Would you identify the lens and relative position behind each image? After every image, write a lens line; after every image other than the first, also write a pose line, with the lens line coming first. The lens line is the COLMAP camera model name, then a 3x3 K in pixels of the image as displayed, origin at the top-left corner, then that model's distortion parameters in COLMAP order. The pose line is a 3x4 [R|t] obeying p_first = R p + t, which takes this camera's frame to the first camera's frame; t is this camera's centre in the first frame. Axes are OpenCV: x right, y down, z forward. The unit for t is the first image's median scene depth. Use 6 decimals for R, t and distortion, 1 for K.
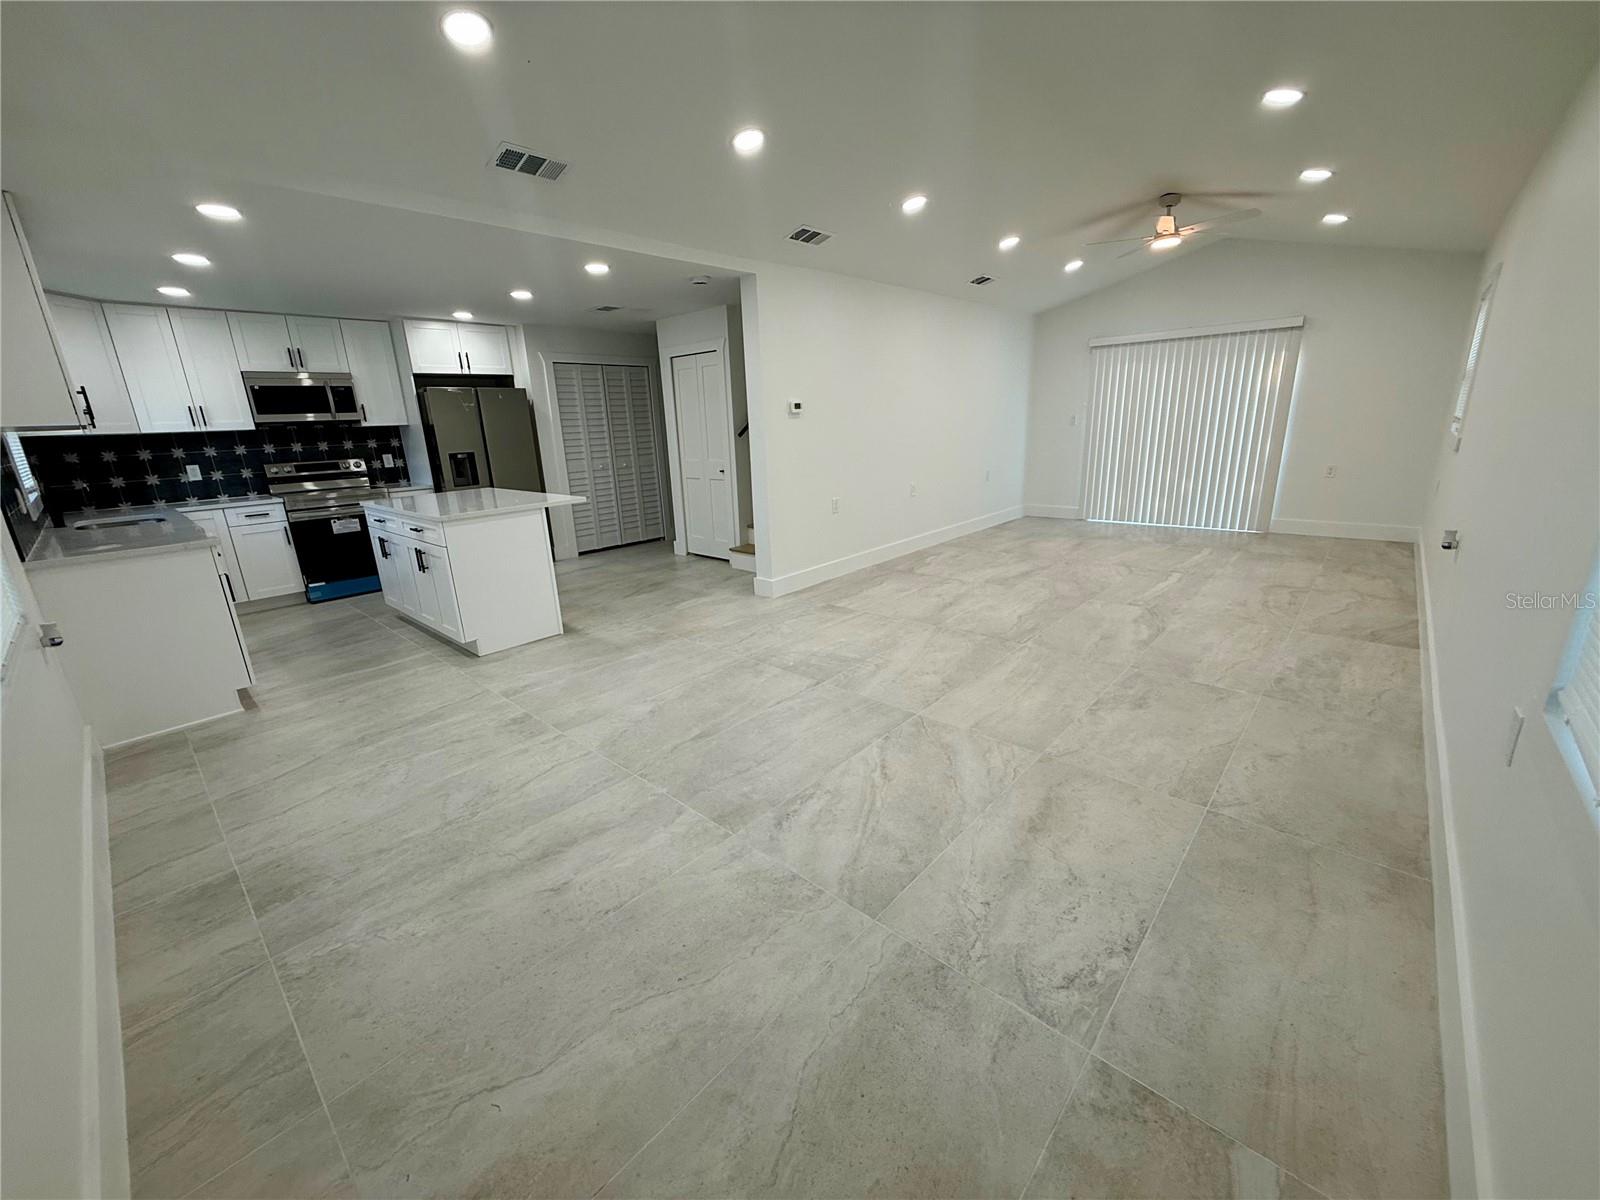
lens RADIAL K [[638.0, 0, 798.3], [0, 638.0, 597.1], [0, 0, 1]] dist [0.000572, 0.000288]
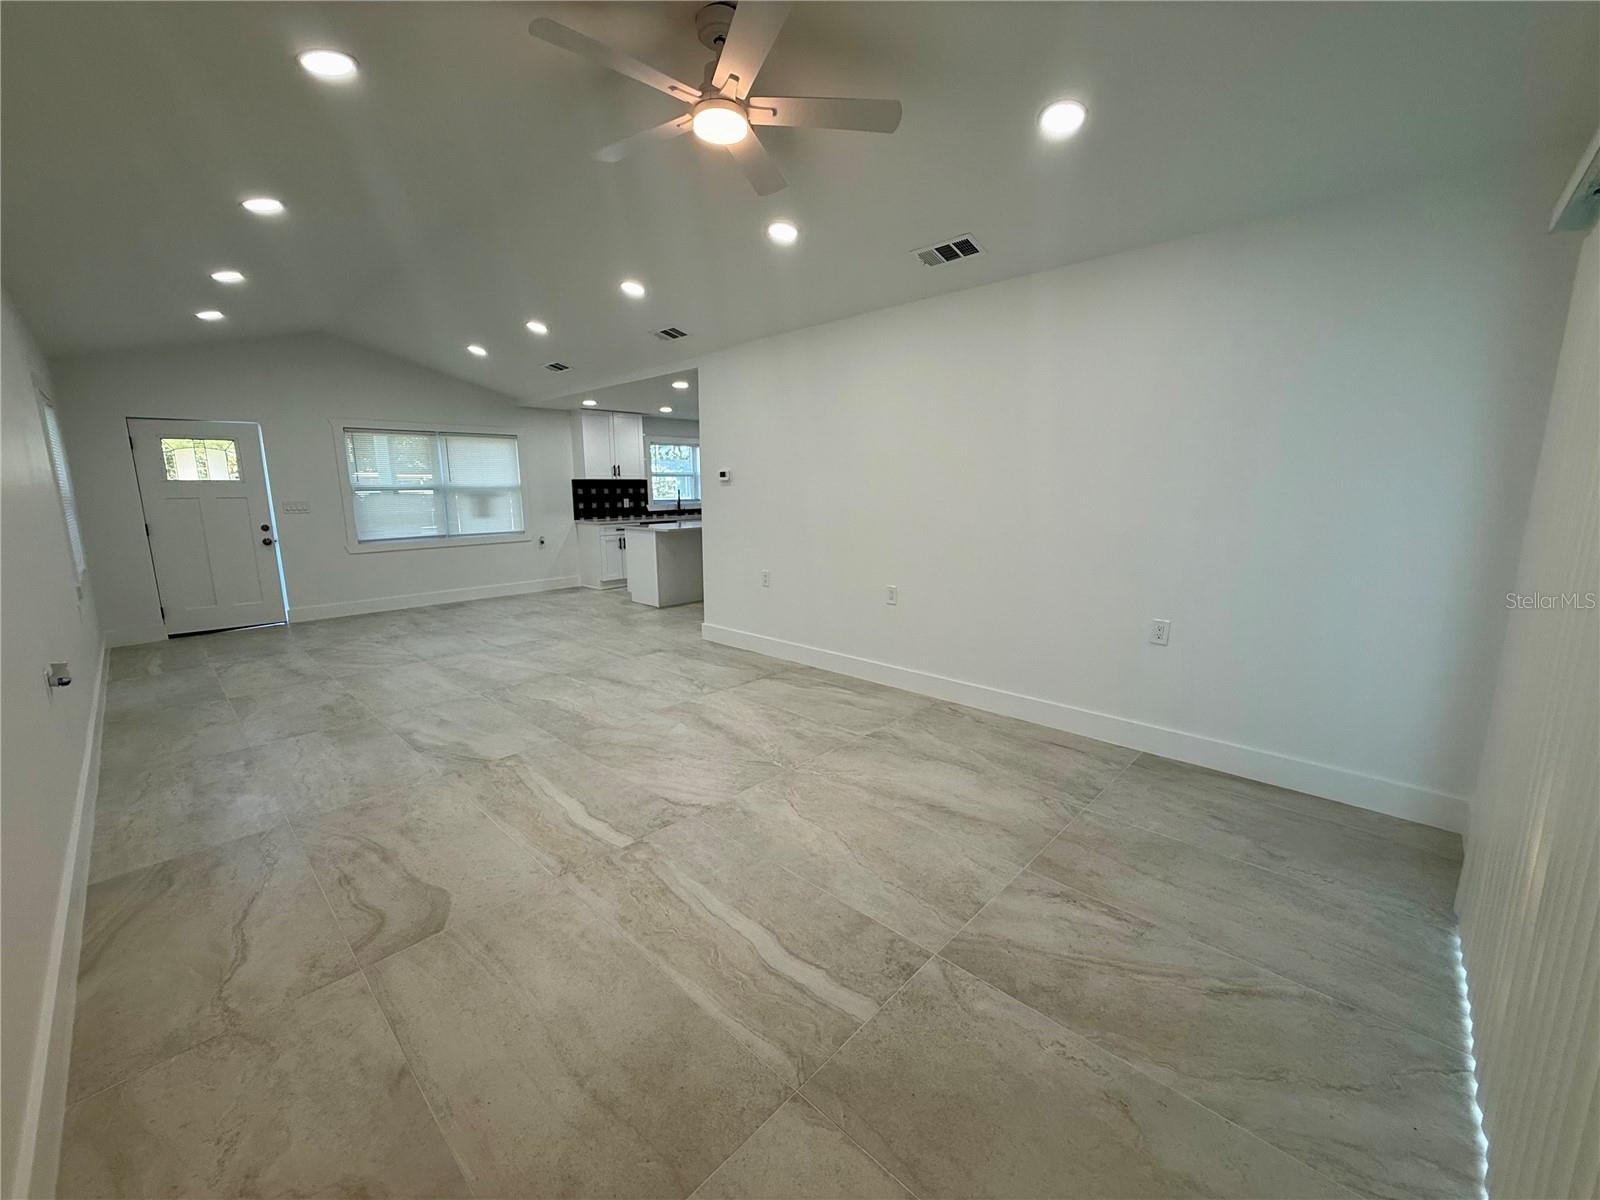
lens RADIAL K [[638.0, 0, 789.5], [0, 638.0, 595.2], [0, 0, 1]] dist [0.000572, 0.000288]
pose [[-0.036164, 0.209937, -0.977046, 1.106945], [-0.263146, 0.941181, 0.211971, -0.372492], [0.964078, 0.264772, 0.021207, 1.162060]]
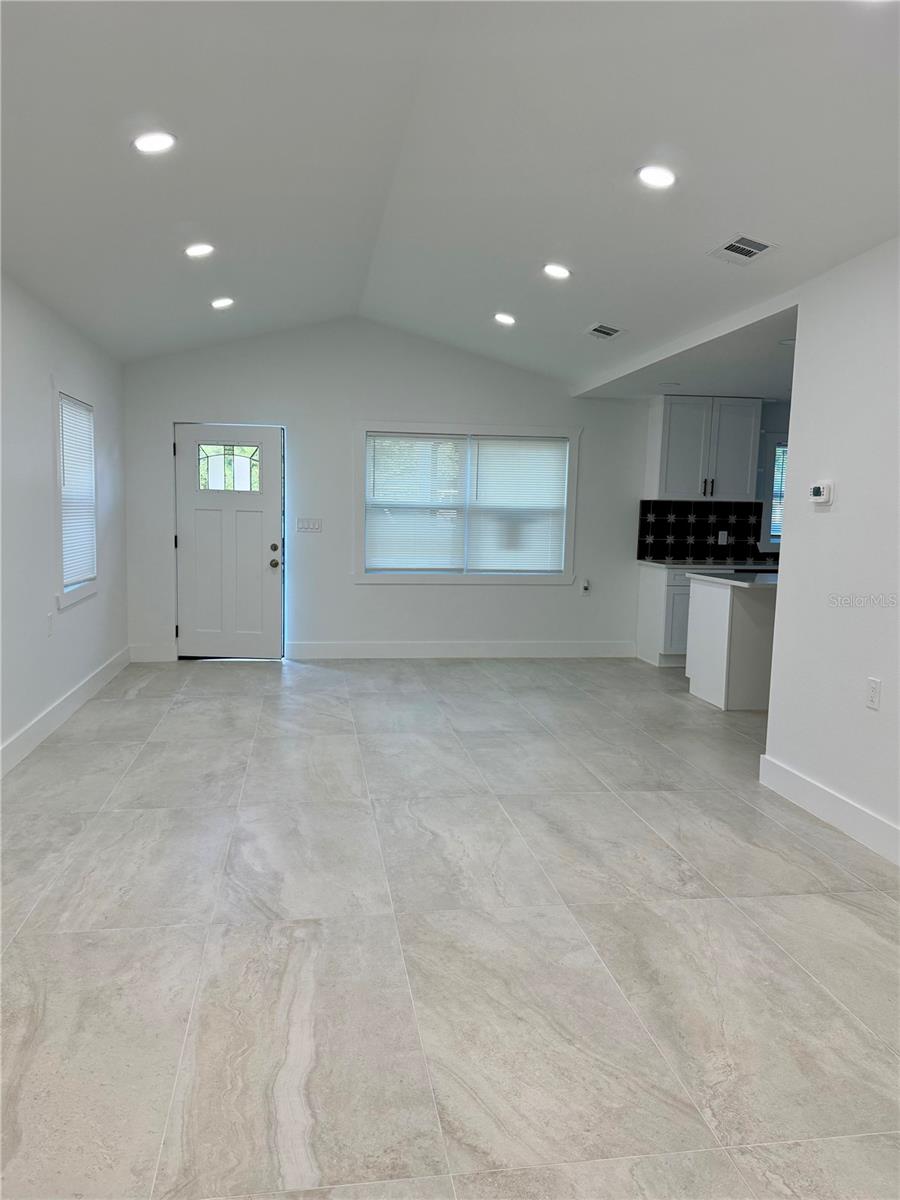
lens RADIAL K [[887.9, 0, 443.6], [0, 887.9, 606.2], [0, 0, 1]] dist [0.060036, -0.063965]
pose [[-0.629334, 0.111553, -0.769087, 0.874607], [-0.208214, 0.929259, 0.305164, -0.389287], [0.748722, 0.352185, -0.561587, 1.268008]]
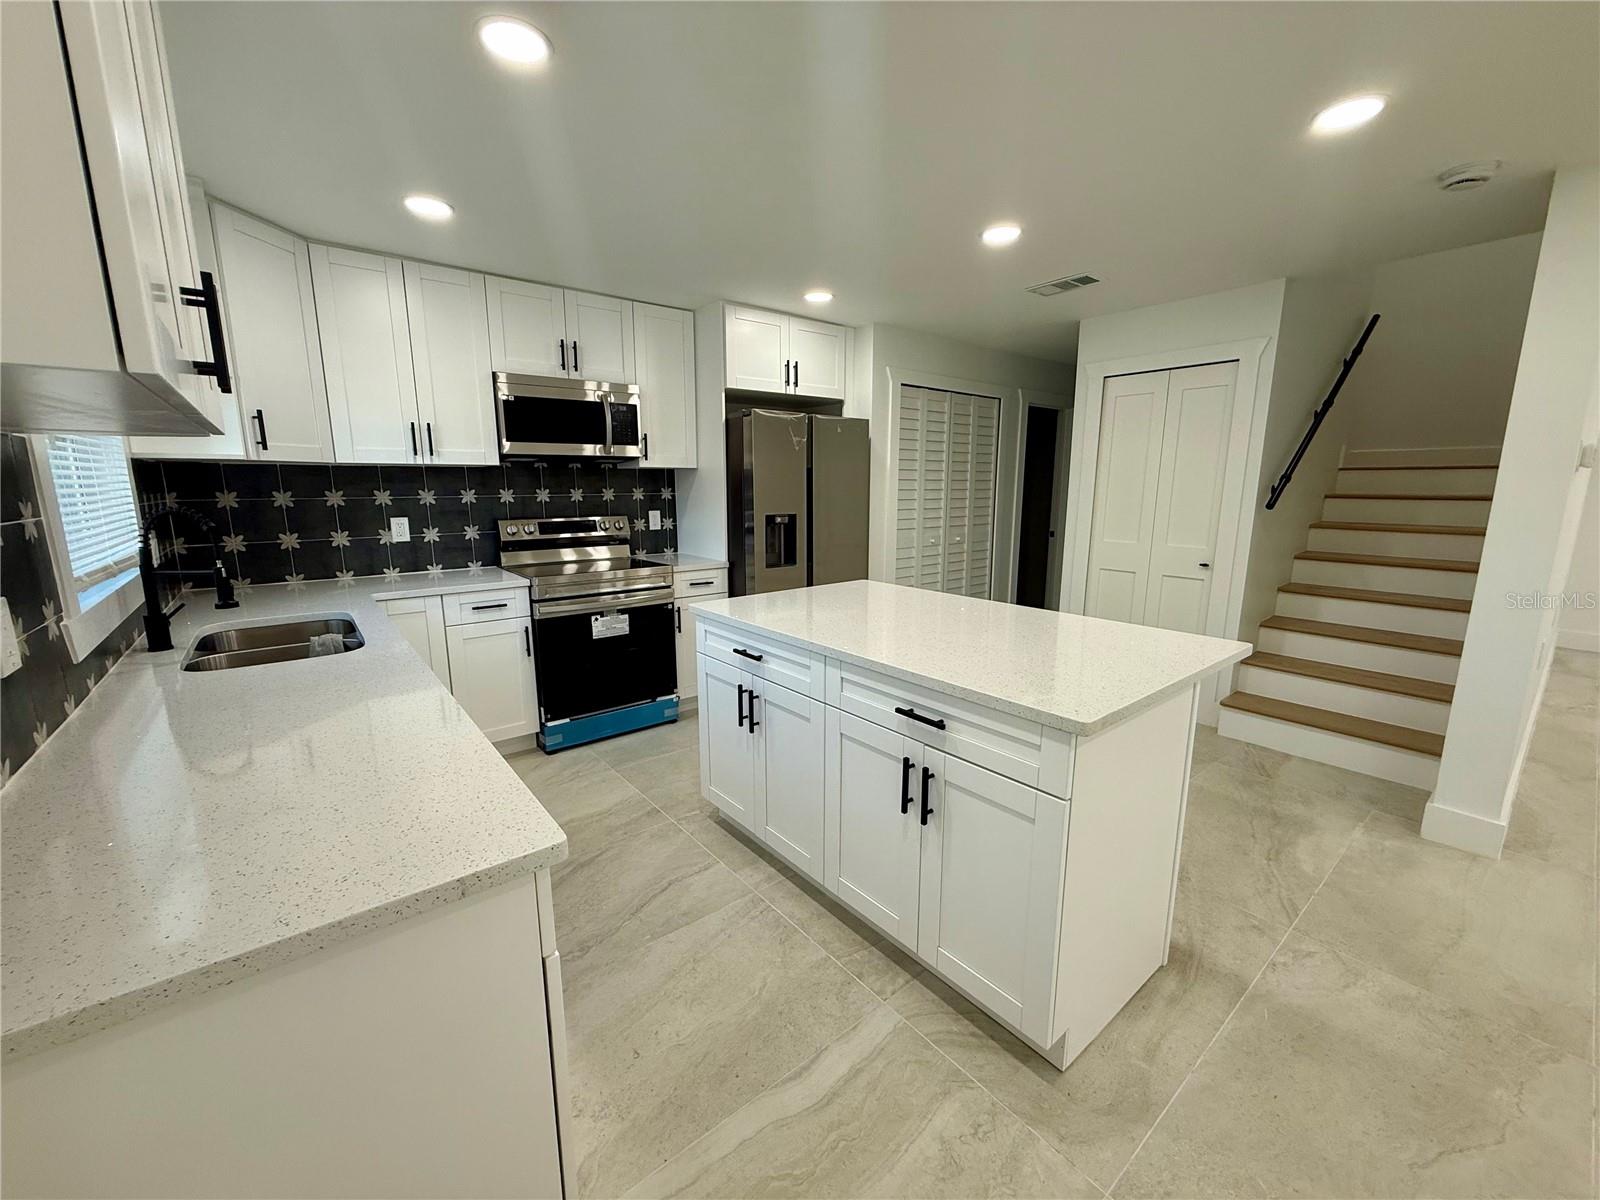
lens RADIAL K [[638.0, 0, 800.6], [0, 638.0, 596.4], [0, 0, 1]] dist [0.000572, 0.000288]
pose [[0.987893, 0.063793, -0.141412, -0.507860], [-0.076592, 0.993260, -0.086992, -0.114461], [0.134909, 0.096770, 0.986121, 0.482602]]
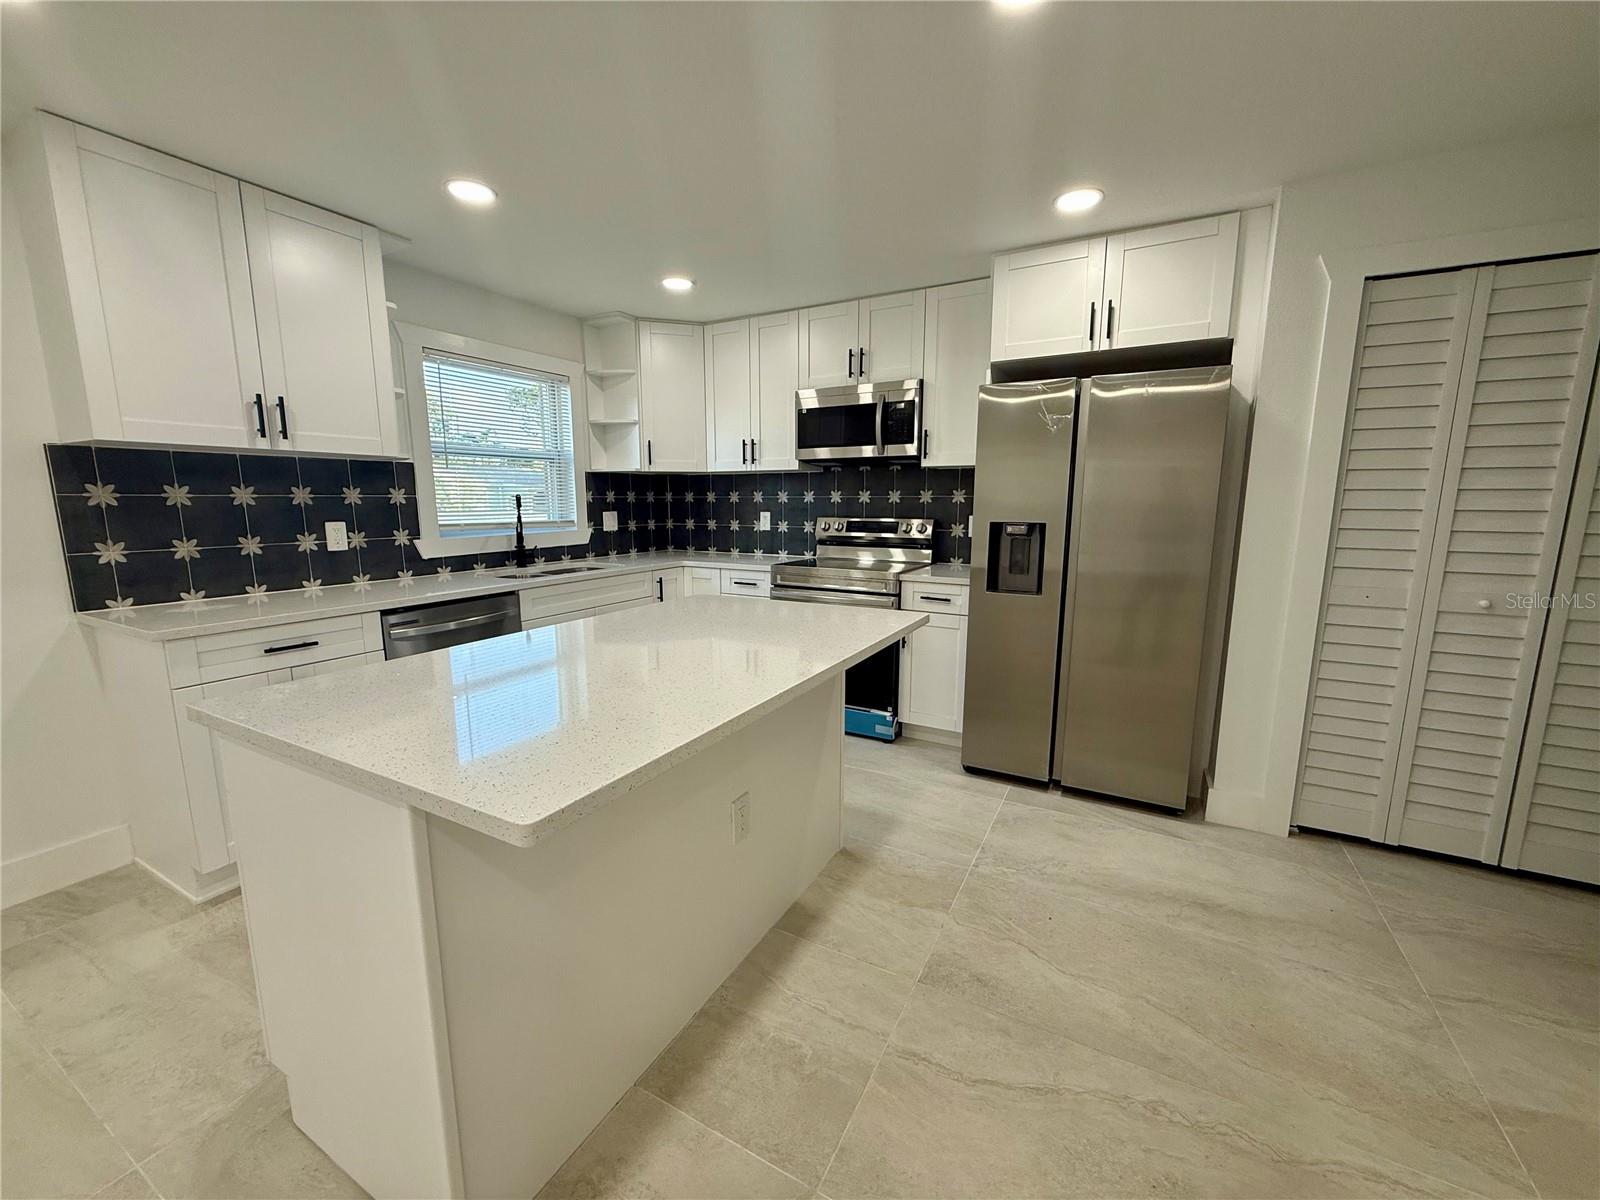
lens RADIAL K [[638.0, 0, 794.1], [0, 638.0, 598.4], [0, 0, 1]] dist [0.000572, 0.000288]
pose [[0.233310, 0.189794, -0.953701, -0.143719], [-0.270895, 0.954627, 0.123707, -0.228604], [0.933907, 0.229490, 0.274138, 0.899490]]
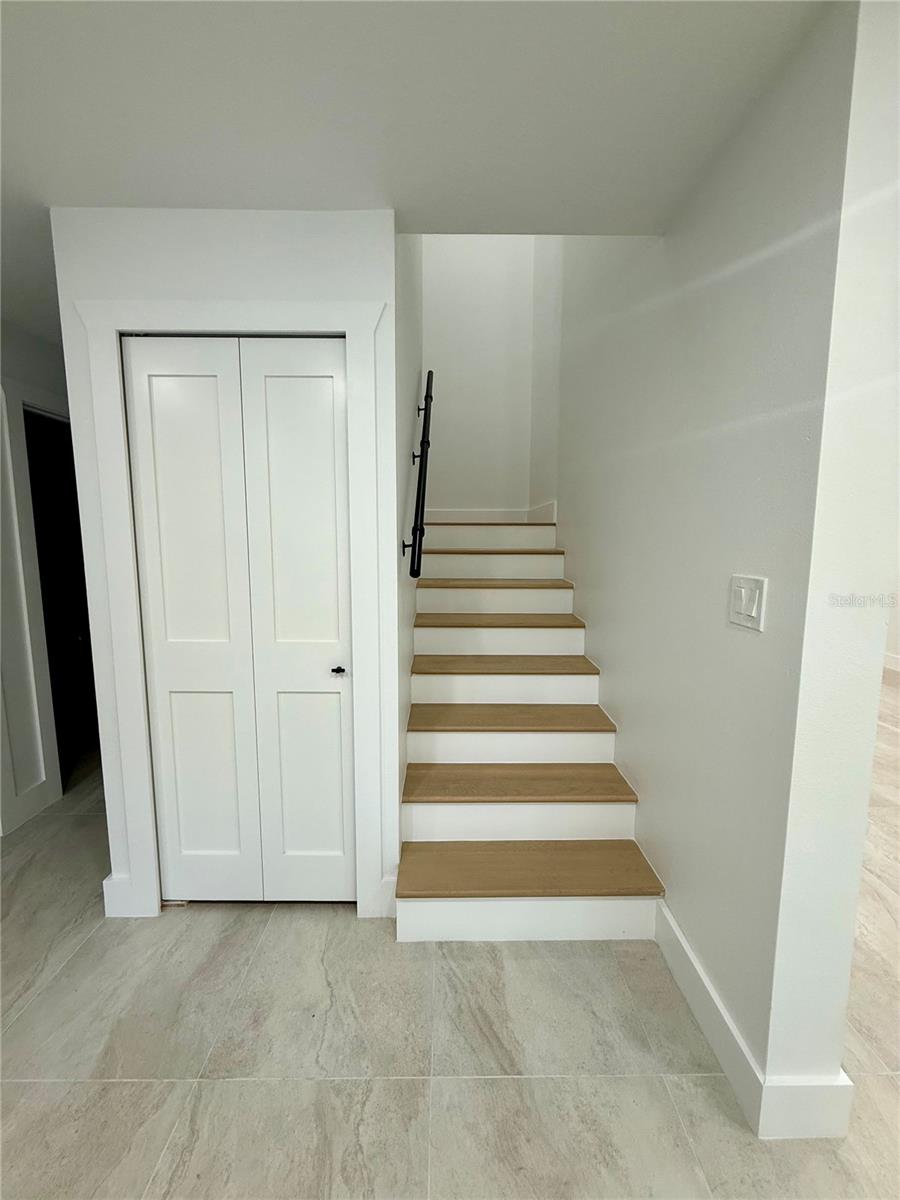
lens RADIAL K [[478.5, 0, 446.1], [0, 478.5, 598.4], [0, 0, 1]] dist [0.000572, 0.000288]
pose [[0.737921, -0.045449, 0.673355, -0.320802], [0.156320, 0.982107, -0.105021, -0.254026], [-0.656534, 0.182756, 0.731822, 0.967253]]
